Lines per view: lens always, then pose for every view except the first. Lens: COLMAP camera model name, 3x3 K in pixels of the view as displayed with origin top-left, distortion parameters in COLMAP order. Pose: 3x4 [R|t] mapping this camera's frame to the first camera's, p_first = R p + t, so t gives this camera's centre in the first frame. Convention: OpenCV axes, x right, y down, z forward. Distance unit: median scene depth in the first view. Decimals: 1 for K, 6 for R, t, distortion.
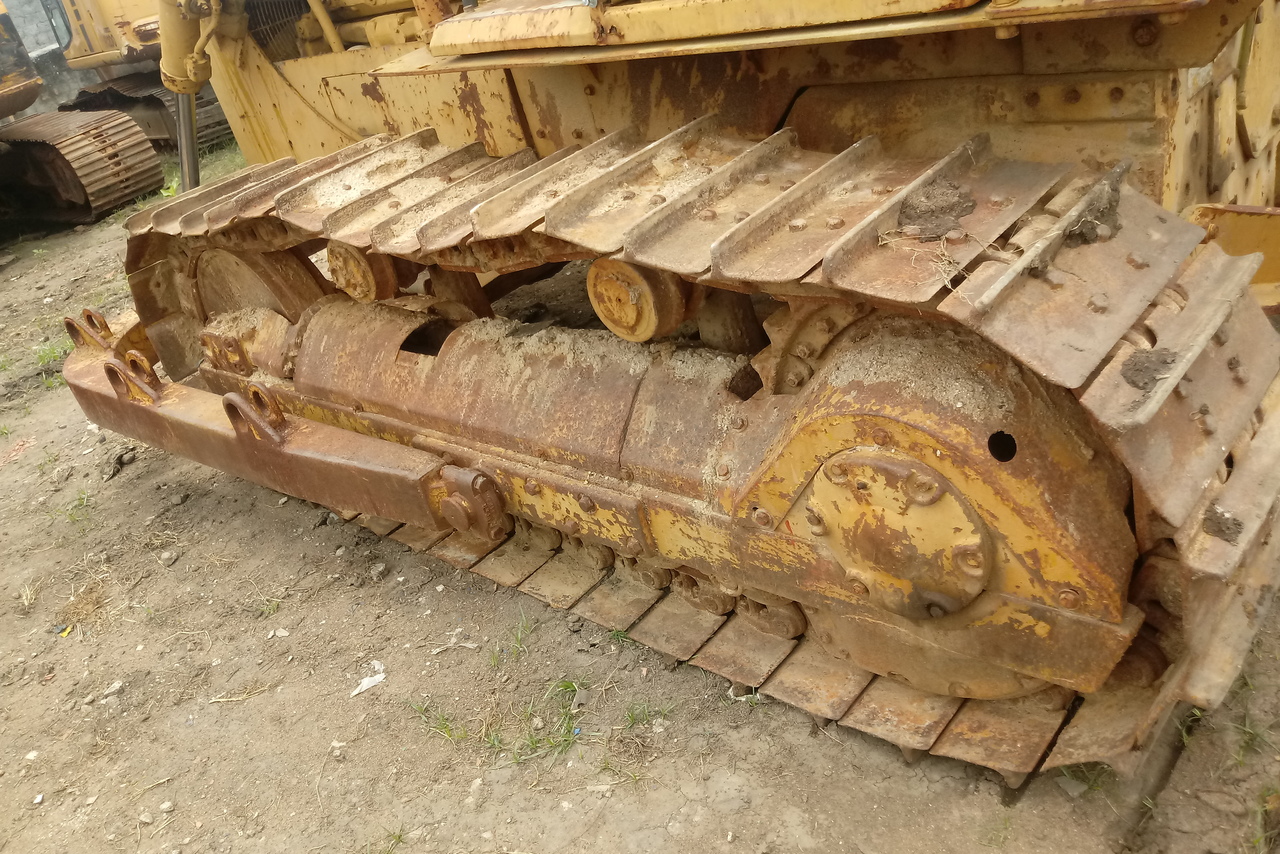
lens RADIAL K [[1044.5, 0, 633.6], [0, 1044.5, 433.1], [0, 0, 1]] dist [0.028970, -0.058152]
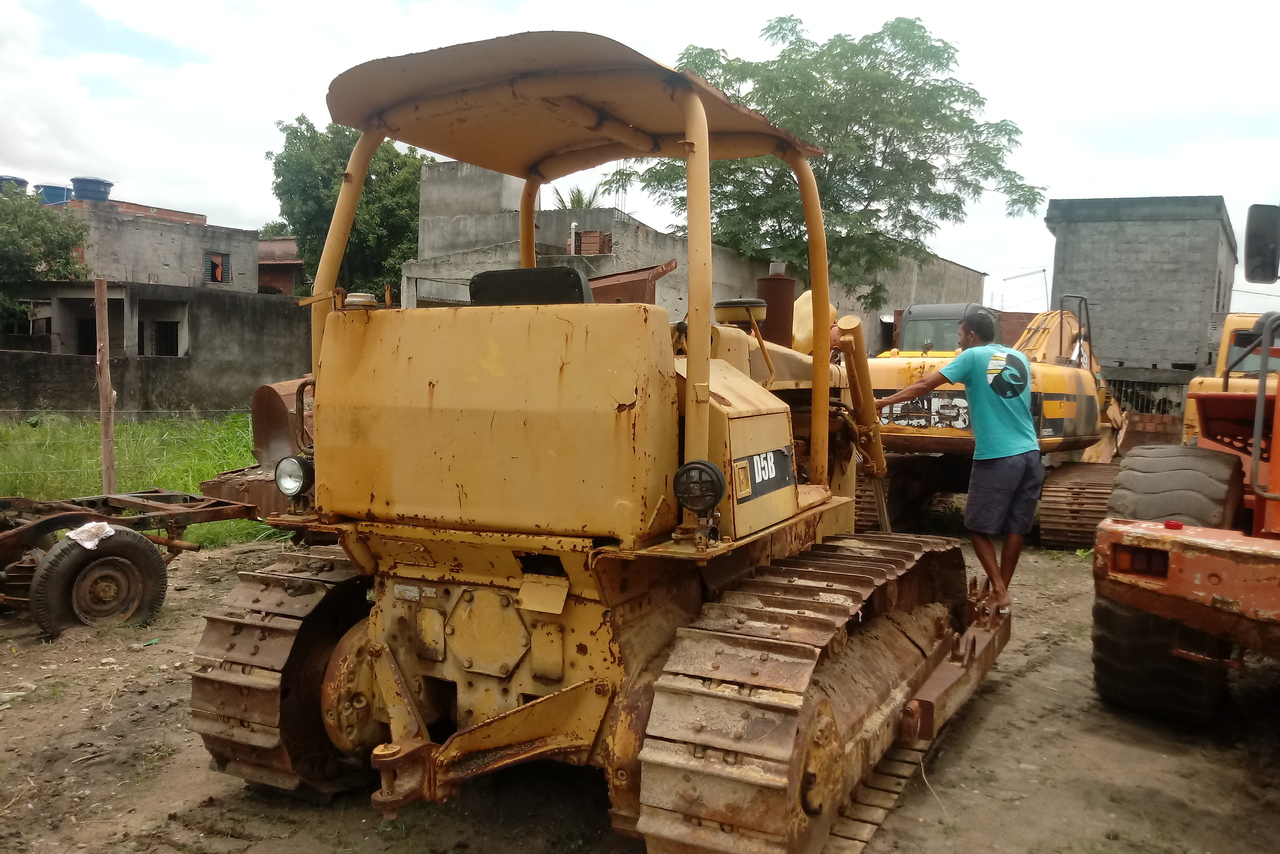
lens RADIAL K [[1044.5, 0, 642.2], [0, 1044.5, 424.4], [0, 0, 1]] dist [0.028970, -0.058152]
pose [[0.247702, 0.299258, -0.921460, 1.923381], [-0.542976, 0.830575, 0.123782, -0.875793], [0.802384, 0.469670, 0.368225, 0.304119]]
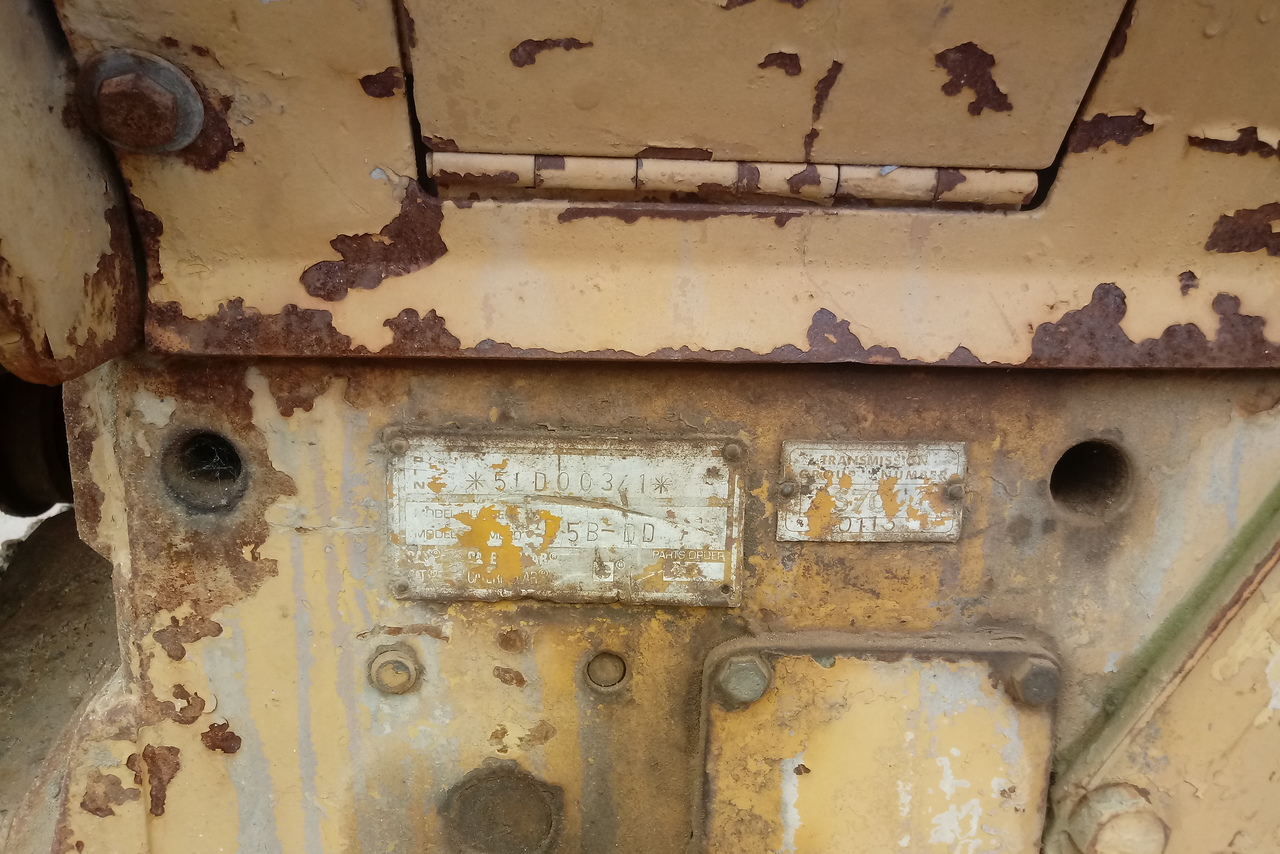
lens RADIAL K [[1044.5, 0, 638.7], [0, 1044.5, 426.0], [0, 0, 1]] dist [0.028970, -0.058152]
pose [[0.668102, 0.405936, -0.623583, 0.493362], [-0.528606, 0.848755, -0.013828, -0.268256], [0.523655, 0.338868, 0.781635, 0.618627]]
